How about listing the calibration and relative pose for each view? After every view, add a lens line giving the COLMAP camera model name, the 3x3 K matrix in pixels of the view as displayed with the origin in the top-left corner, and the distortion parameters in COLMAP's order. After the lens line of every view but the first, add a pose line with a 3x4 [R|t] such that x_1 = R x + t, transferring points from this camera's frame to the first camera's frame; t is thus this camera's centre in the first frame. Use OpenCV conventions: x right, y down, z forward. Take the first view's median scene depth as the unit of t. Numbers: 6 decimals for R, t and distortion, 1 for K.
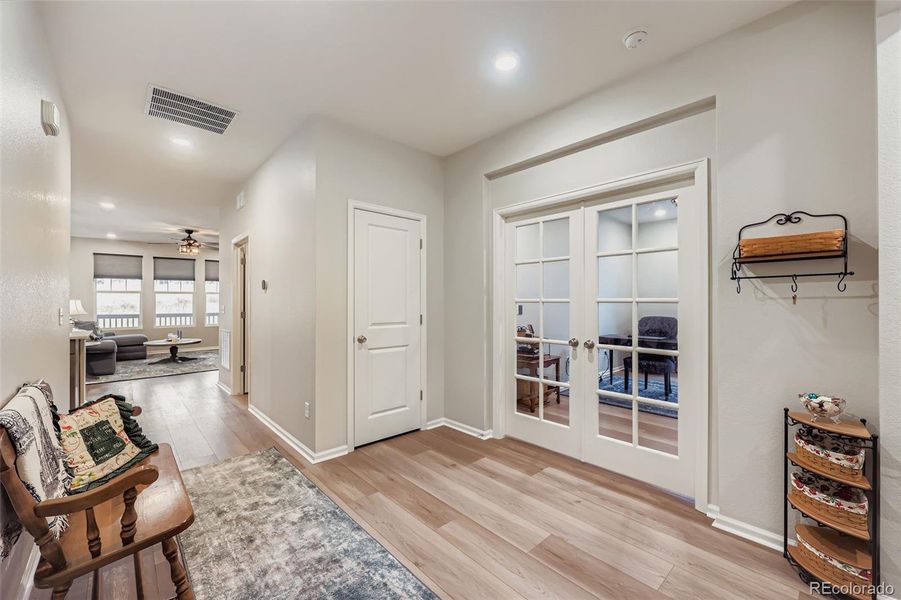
lens RADIAL K [[366.0, 0, 450.5], [0, 366.0, 302.3], [0, 0, 1]] dist [0.007279, -0.000374]
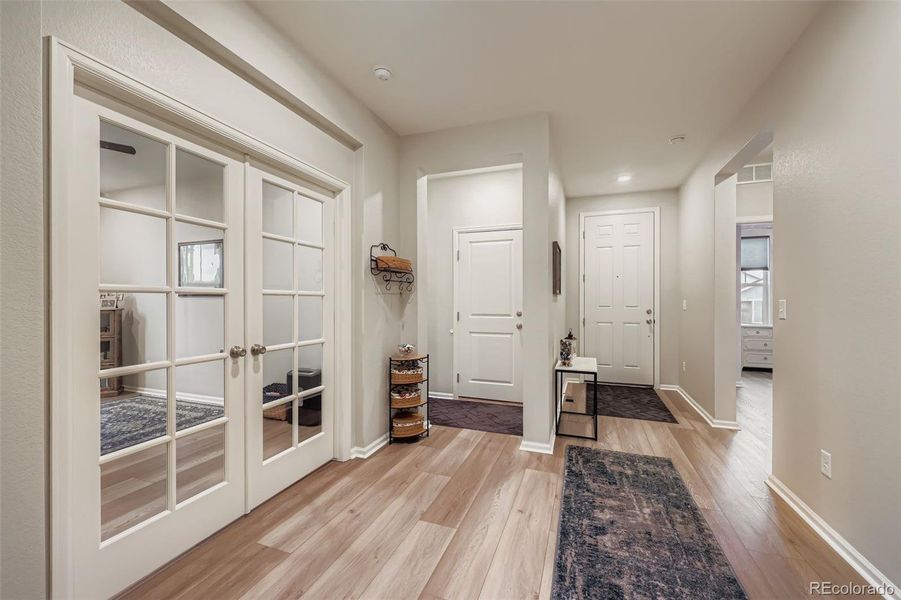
lens RADIAL K [[366.0, 0, 452.1], [0, 366.0, 302.8], [0, 0, 1]] dist [0.007279, -0.000374]
pose [[-0.459528, -0.001269, 0.888162, -0.585818], [0.004481, 0.999983, 0.003748, 0.020569], [-0.888152, 0.005702, -0.459515, 1.208487]]
